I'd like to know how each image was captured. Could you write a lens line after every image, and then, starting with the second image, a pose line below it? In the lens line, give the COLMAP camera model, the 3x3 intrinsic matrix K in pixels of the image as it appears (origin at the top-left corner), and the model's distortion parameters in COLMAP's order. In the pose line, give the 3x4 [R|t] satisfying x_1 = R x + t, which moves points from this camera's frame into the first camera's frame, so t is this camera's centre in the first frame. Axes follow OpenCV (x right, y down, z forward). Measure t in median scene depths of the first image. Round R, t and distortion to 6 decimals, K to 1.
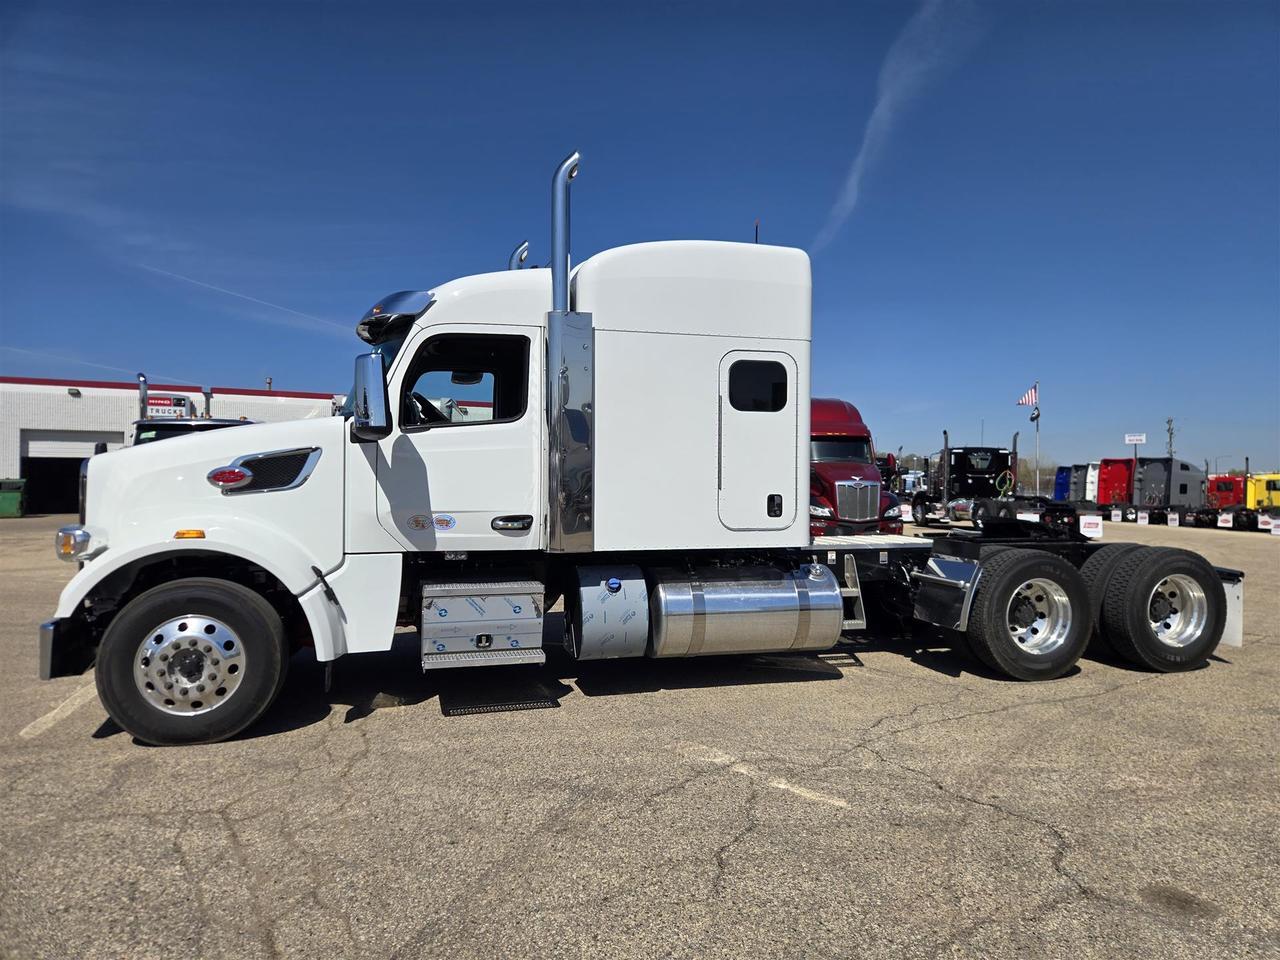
lens RADIAL K [[873.5, 0, 639.8], [0, 873.5, 502.6], [0, 0, 1]] dist [0.011577, 0.003198]
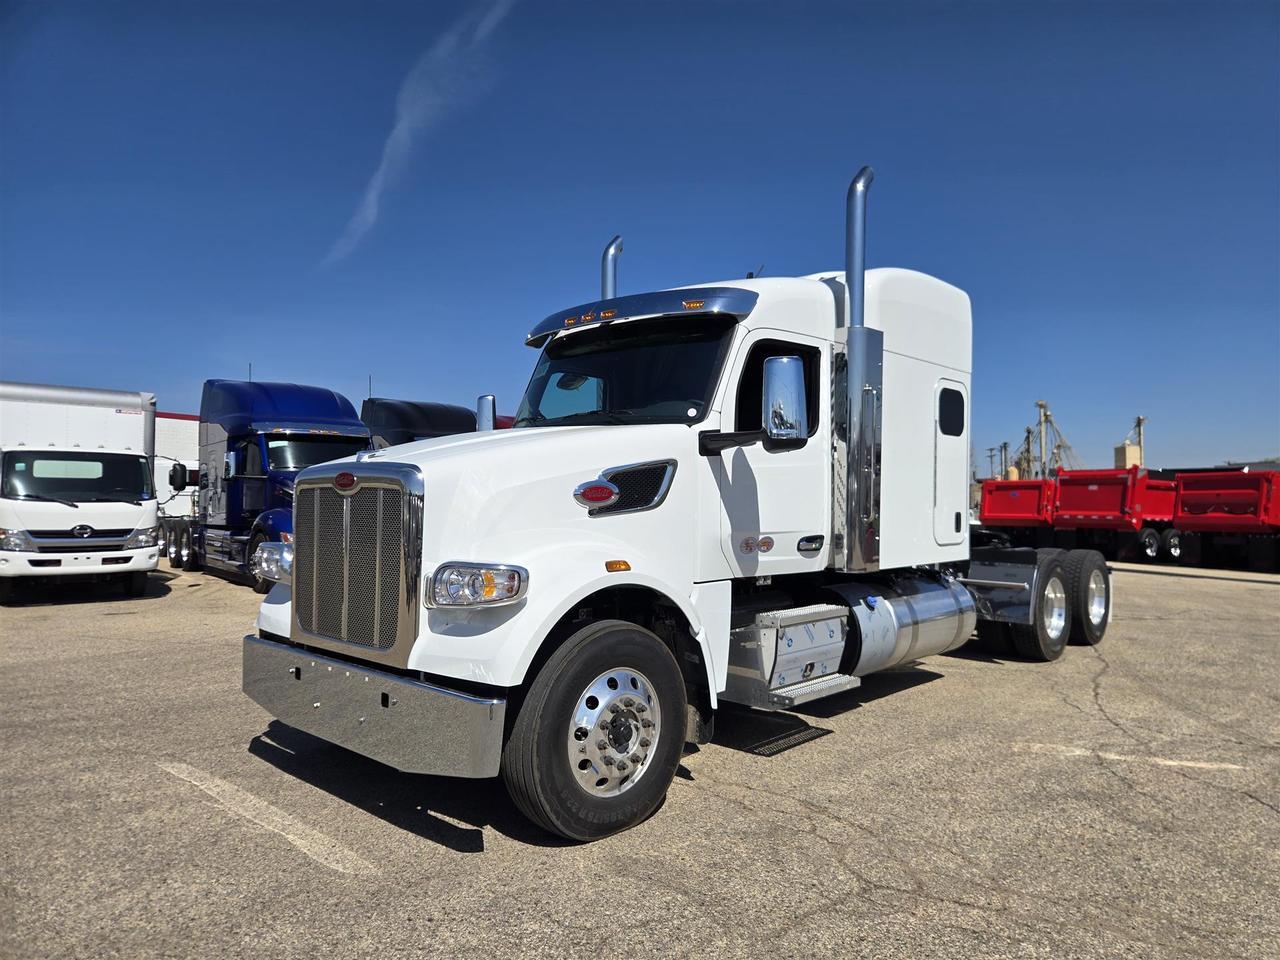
lens RADIAL K [[873.5, 0, 639.8], [0, 873.5, 502.6], [0, 0, 1]] dist [0.011577, 0.003198]
pose [[0.870098, 0.000129, 0.492879, -0.796034], [0.010560, 0.999766, -0.018904, -0.005108], [-0.492766, 0.021653, 0.869892, 0.270749]]
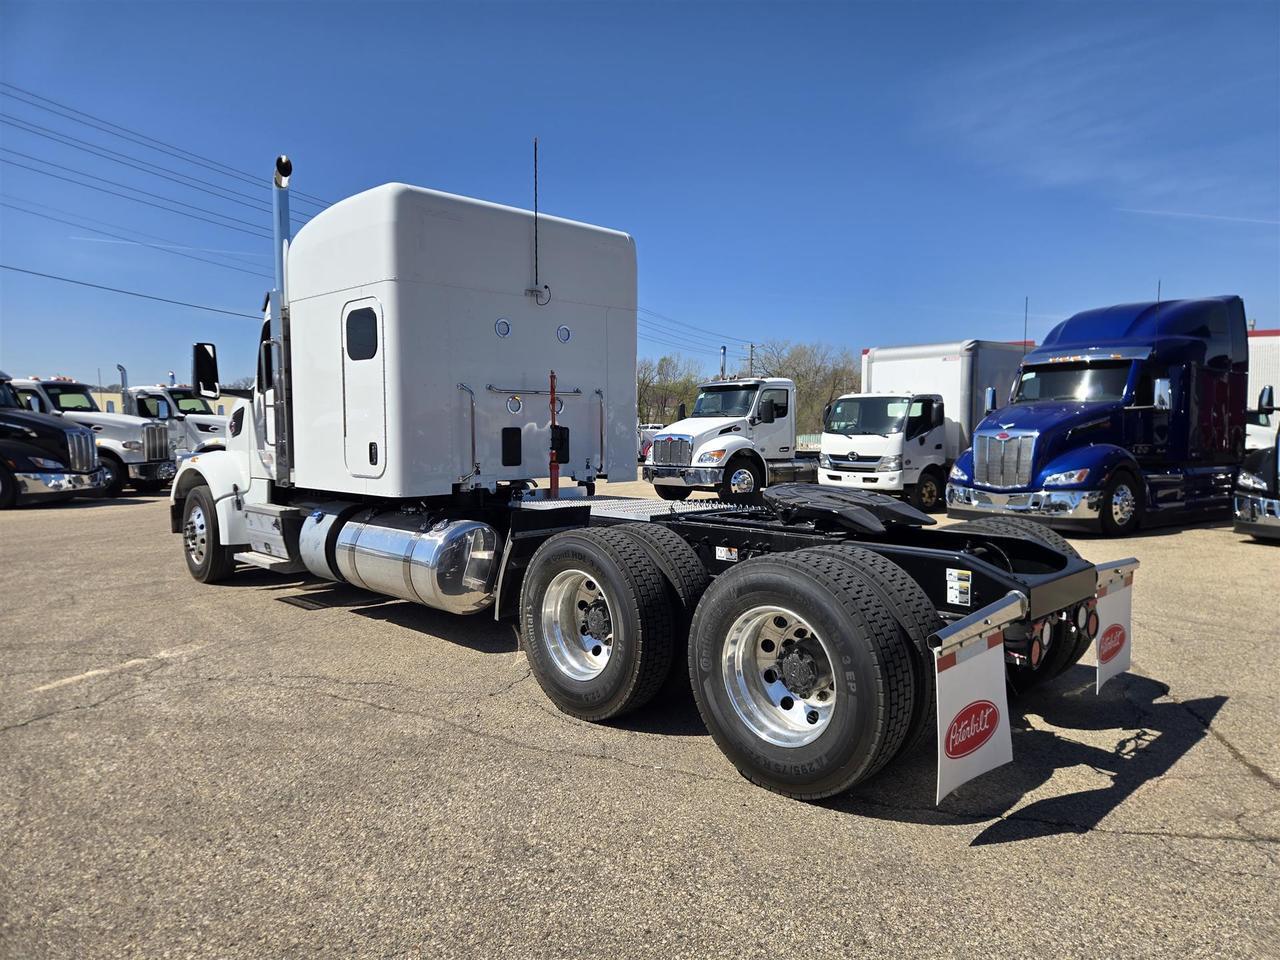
lens RADIAL K [[857.0, 0, 640.0], [0, 857.0, 480.0], [0, 0, 1]] dist [0.048893, -0.001081]
pose [[0.461545, 0.048368, -0.885797, 1.272169], [-0.023311, 0.998829, 0.042393, -0.015972], [0.886811, 0.001083, 0.462132, 0.892310]]
